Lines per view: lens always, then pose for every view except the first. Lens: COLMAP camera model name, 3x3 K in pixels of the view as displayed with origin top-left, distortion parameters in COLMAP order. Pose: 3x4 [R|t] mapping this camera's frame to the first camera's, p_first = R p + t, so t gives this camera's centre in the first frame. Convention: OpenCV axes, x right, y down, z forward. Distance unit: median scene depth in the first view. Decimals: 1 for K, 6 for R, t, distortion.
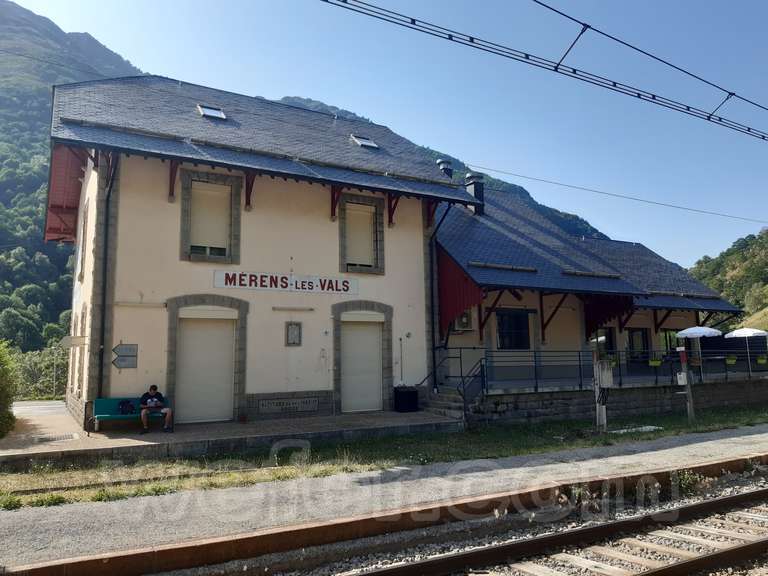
lens RADIAL K [[601.8, 0, 384.0], [0, 601.8, 288.0], [0, 0, 1]] dist [0.038566, -0.079450]
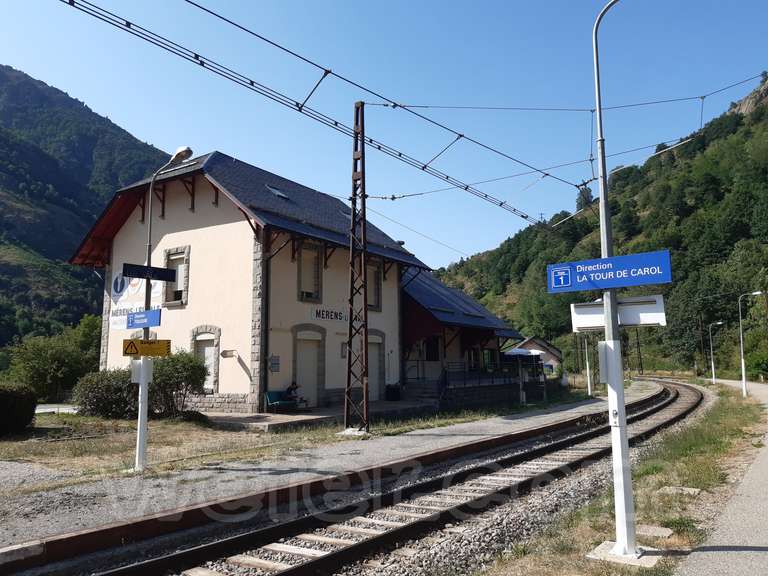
lens RADIAL K [[601.8, 0, 384.0], [0, 601.8, 288.0], [0, 0, 1]] dist [0.038566, -0.079450]
pose [[0.889785, 0.065104, 0.451713, -0.709210], [-0.057112, 0.997876, -0.031321, -0.036841], [-0.452793, 0.002071, 0.891613, -0.385770]]
